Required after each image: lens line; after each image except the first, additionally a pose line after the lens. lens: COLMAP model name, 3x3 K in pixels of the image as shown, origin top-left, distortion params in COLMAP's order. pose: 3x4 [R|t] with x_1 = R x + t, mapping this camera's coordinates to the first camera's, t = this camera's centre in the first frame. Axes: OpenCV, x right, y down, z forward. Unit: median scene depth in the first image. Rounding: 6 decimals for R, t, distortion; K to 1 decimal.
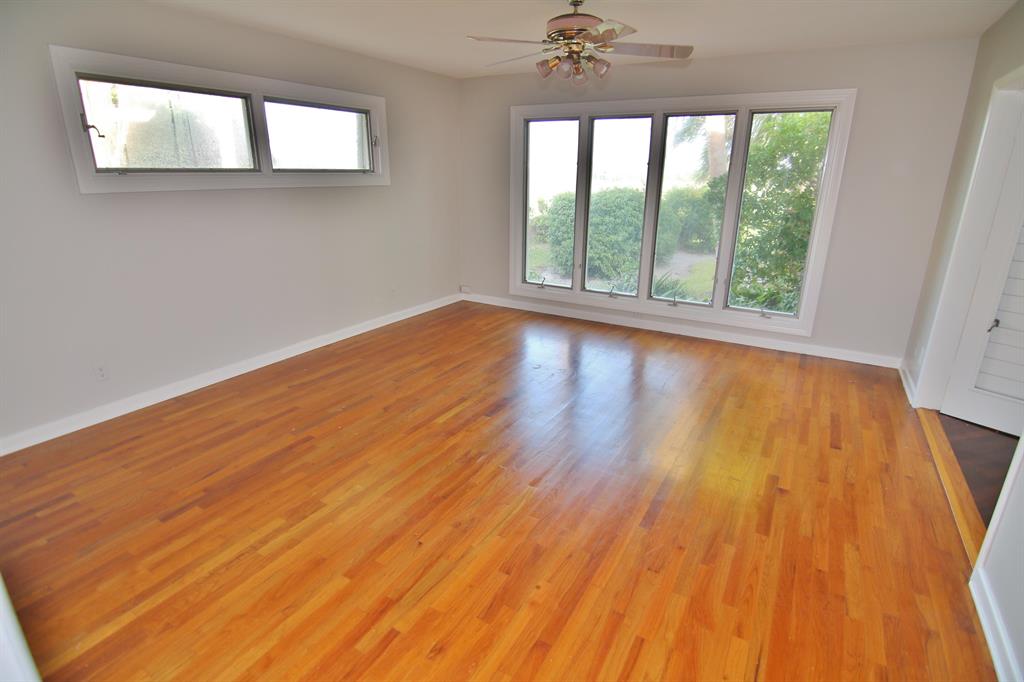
lens RADIAL K [[519.9, 0, 517.0], [0, 519.9, 340.0], [0, 0, 1]] dist [-0.004900, -0.011245]
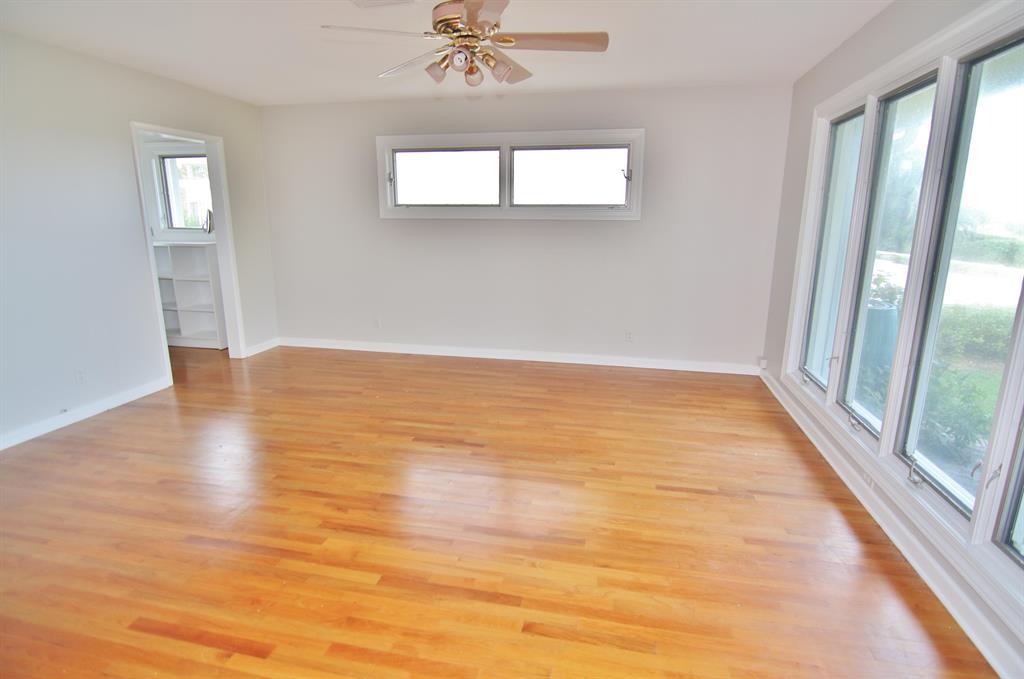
lens RADIAL K [[519.9, 0, 517.0], [0, 519.9, 338.5], [0, 0, 1]] dist [-0.004900, -0.011245]
pose [[0.309487, 0.202045, -0.929191, 0.817149], [-0.297458, 0.948696, 0.107212, -0.182965], [0.903181, 0.243215, 0.353710, 0.728760]]
